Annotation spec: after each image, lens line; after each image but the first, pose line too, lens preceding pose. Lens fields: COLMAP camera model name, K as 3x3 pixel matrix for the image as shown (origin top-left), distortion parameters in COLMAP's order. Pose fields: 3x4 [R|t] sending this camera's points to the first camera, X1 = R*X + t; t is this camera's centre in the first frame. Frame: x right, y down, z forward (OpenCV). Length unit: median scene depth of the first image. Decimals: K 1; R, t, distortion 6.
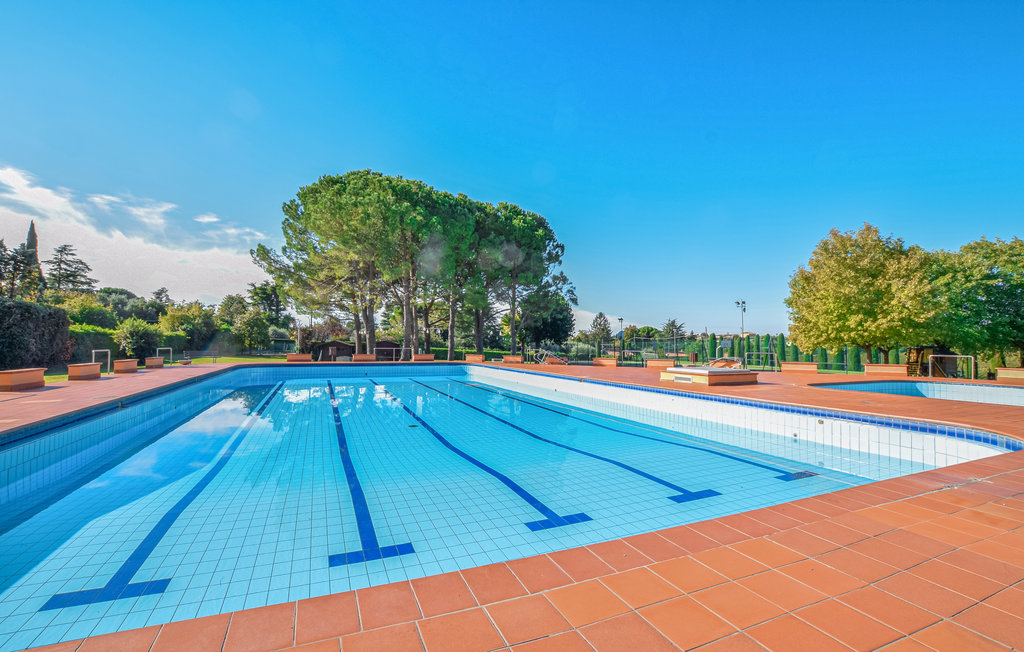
lens RADIAL K [[451.3, 0, 512.0], [0, 451.3, 326.0], [0, 0, 1]] dist [-0.029791, 0.000114]
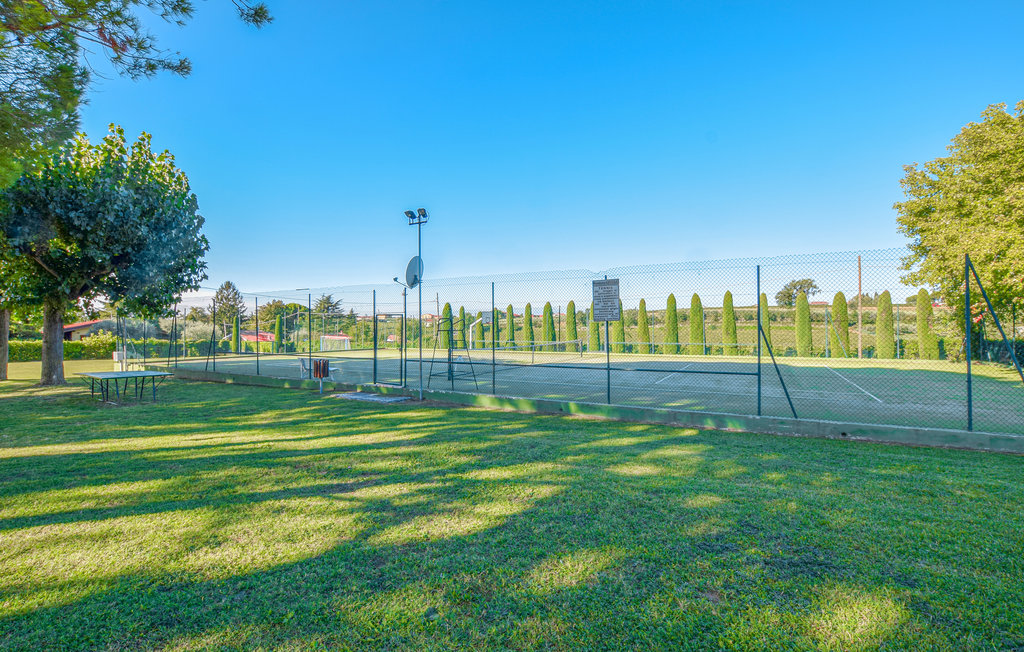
lens RADIAL K [[451.3, 0, 512.0], [0, 451.3, 326.0], [0, 0, 1]] dist [-0.029791, 0.000114]
pose [[0.712102, -0.010924, 0.701991, 0.020897], [-0.016623, 0.999336, 0.032413, 0.010597], [-0.701879, -0.034751, 0.711448, 0.185253]]
